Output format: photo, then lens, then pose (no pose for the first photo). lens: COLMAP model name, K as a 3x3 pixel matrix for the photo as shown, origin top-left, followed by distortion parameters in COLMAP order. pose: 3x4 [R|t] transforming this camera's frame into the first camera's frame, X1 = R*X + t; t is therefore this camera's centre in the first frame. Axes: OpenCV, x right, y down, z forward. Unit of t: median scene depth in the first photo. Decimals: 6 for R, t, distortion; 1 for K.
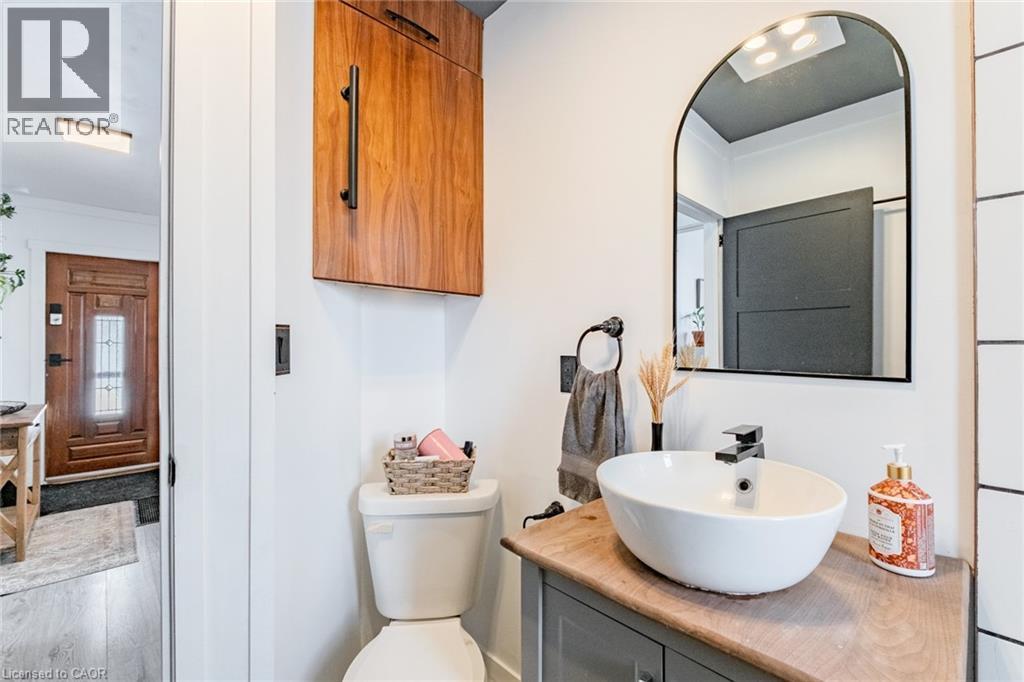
lens RADIAL K [[445.1, 0, 517.4], [0, 445.1, 341.5], [0, 0, 1]] dist [0.000307, -0.000183]
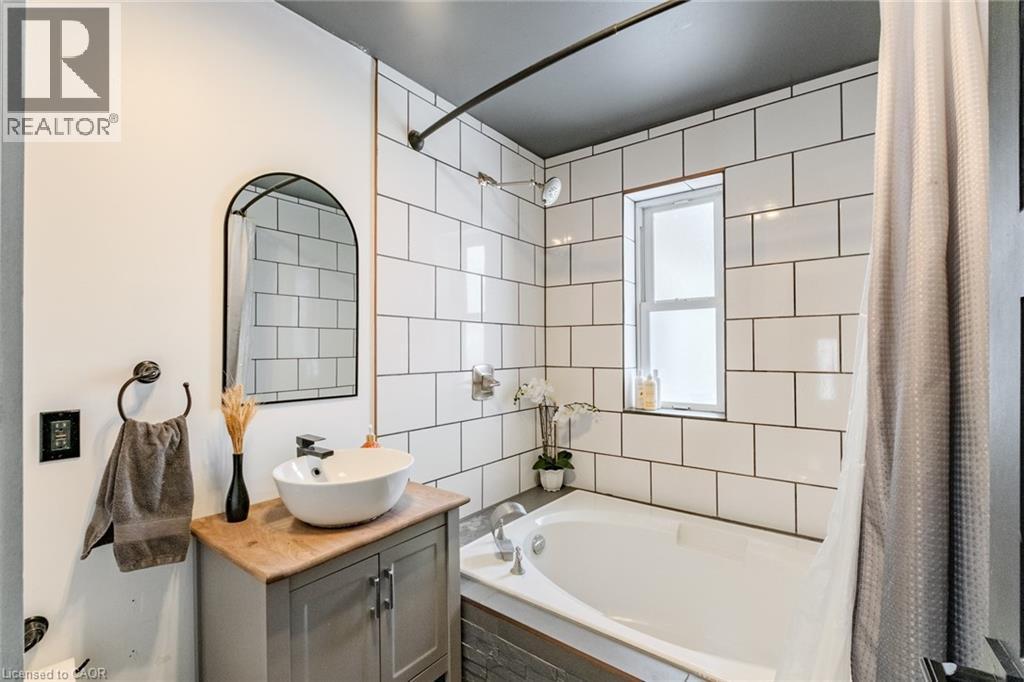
lens RADIAL K [[445.1, 0, 517.4], [0, 445.1, 341.5], [0, 0, 1]] dist [0.000307, -0.000183]
pose [[-0.158776, 0.013037, 0.987229, -1.112670], [-0.005887, 0.999883, -0.014151, -0.118790], [-0.987297, -0.008059, -0.158681, 0.512321]]
